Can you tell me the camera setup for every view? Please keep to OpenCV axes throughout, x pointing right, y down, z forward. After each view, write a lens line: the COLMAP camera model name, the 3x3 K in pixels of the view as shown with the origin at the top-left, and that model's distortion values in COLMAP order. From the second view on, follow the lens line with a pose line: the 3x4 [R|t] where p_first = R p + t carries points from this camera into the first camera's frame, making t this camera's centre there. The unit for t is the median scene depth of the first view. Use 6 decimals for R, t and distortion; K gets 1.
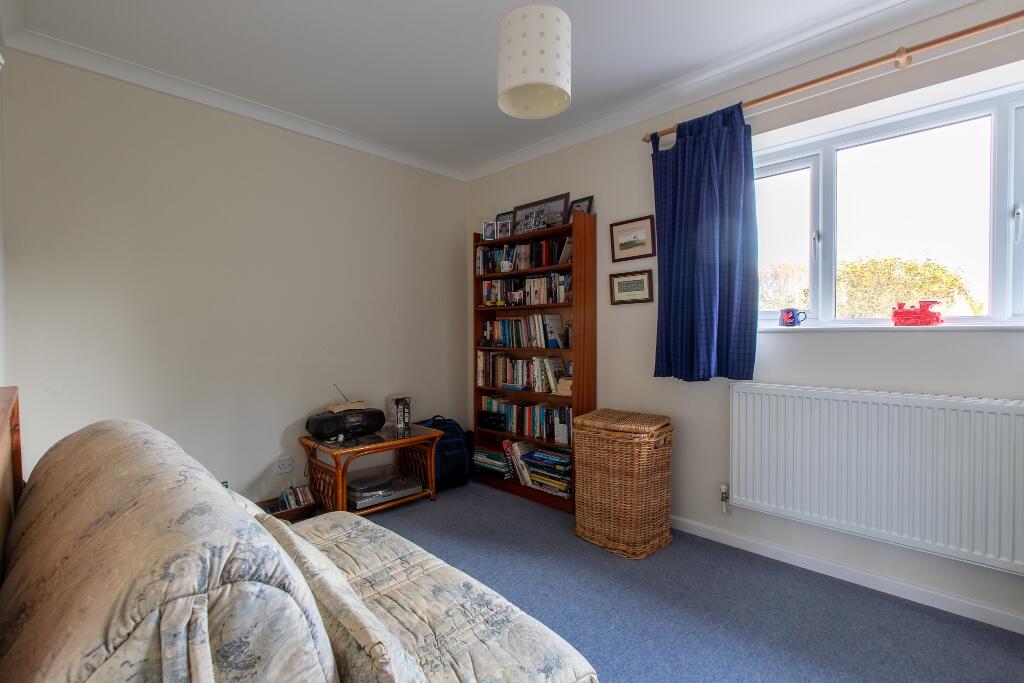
lens RADIAL K [[470.2, 0, 503.1], [0, 470.2, 340.6], [0, 0, 1]] dist [0.003896, -0.000613]
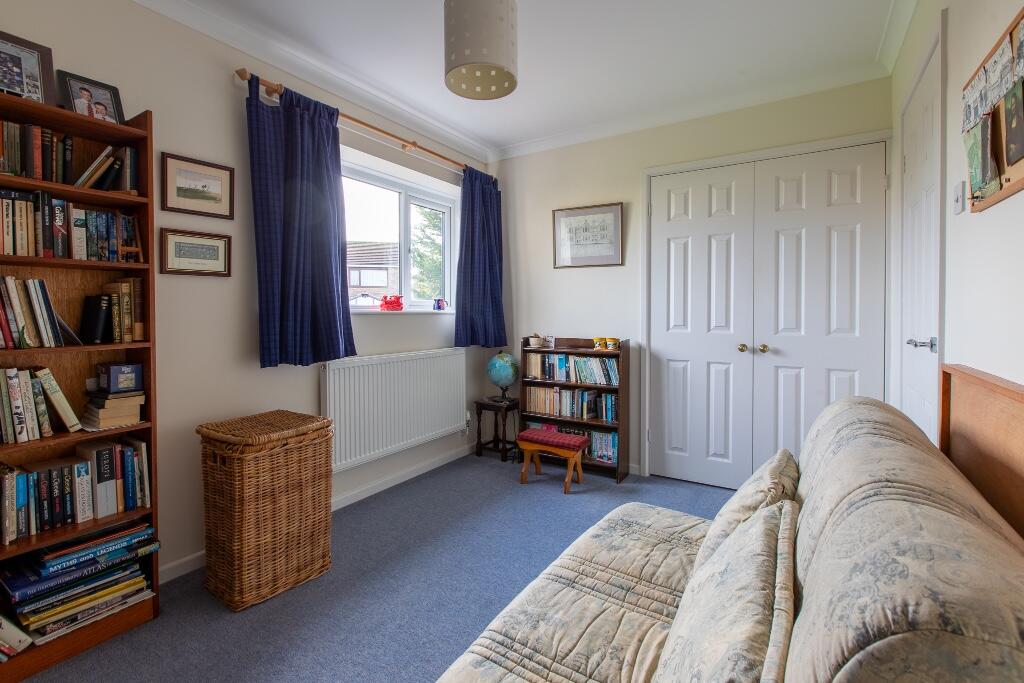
lens RADIAL K [[470.2, 0, 505.5], [0, 470.2, 318.2], [0, 0, 1]] dist [0.003896, -0.000613]
pose [[-0.225729, -0.006315, 0.974170, -0.560827], [0.018738, 0.999766, 0.010823, -0.011698], [-0.974010, 0.020698, -0.225557, 0.722115]]
